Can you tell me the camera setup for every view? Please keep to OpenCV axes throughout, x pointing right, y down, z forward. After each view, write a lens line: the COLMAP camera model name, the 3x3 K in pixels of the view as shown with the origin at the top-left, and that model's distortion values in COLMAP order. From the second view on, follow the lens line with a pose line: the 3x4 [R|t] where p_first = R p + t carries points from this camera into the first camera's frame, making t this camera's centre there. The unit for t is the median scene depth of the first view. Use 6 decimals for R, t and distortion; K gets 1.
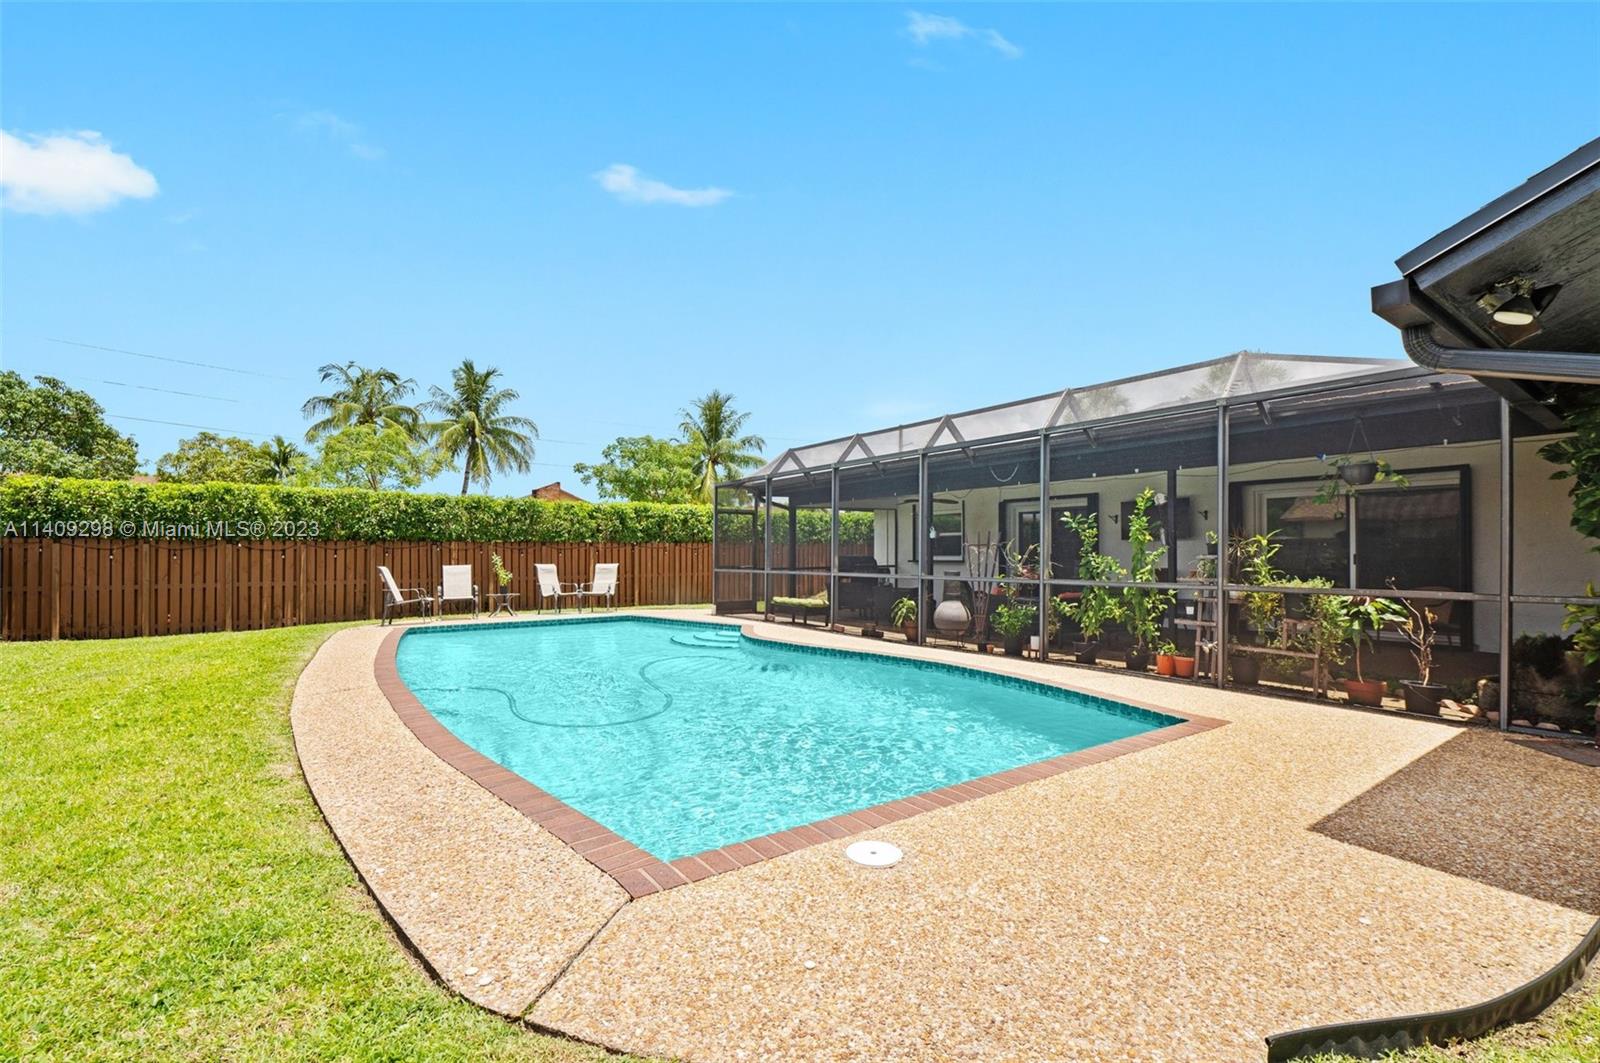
lens RADIAL K [[714.2, 0, 799.0], [0, 714.2, 540.7], [0, 0, 1]] dist [-0.003830, -0.001769]
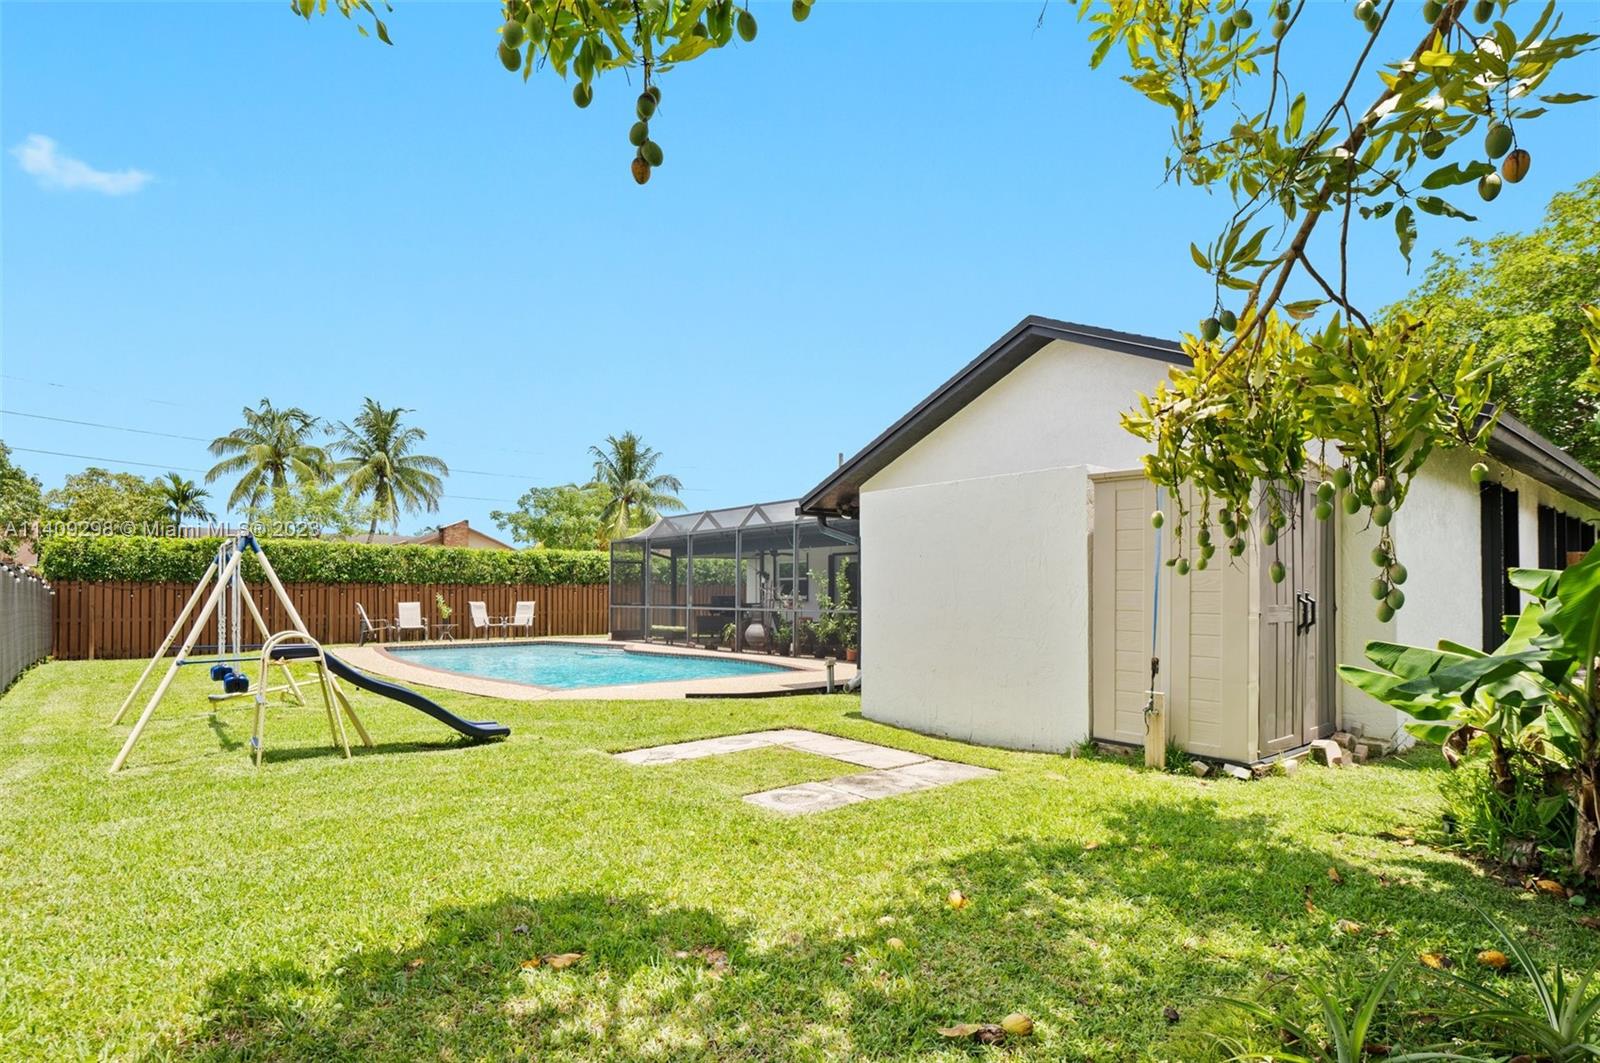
lens RADIAL K [[825.4, 0, 798.4], [0, 825.4, 588.4], [0, 0, 1]] dist [0.000941, 0.000065]
pose [[0.997383, 0.002264, 0.072257, 0.069126], [-0.003114, 0.999927, 0.011653, -0.006363], [-0.072225, -0.011848, 0.997318, -0.320150]]
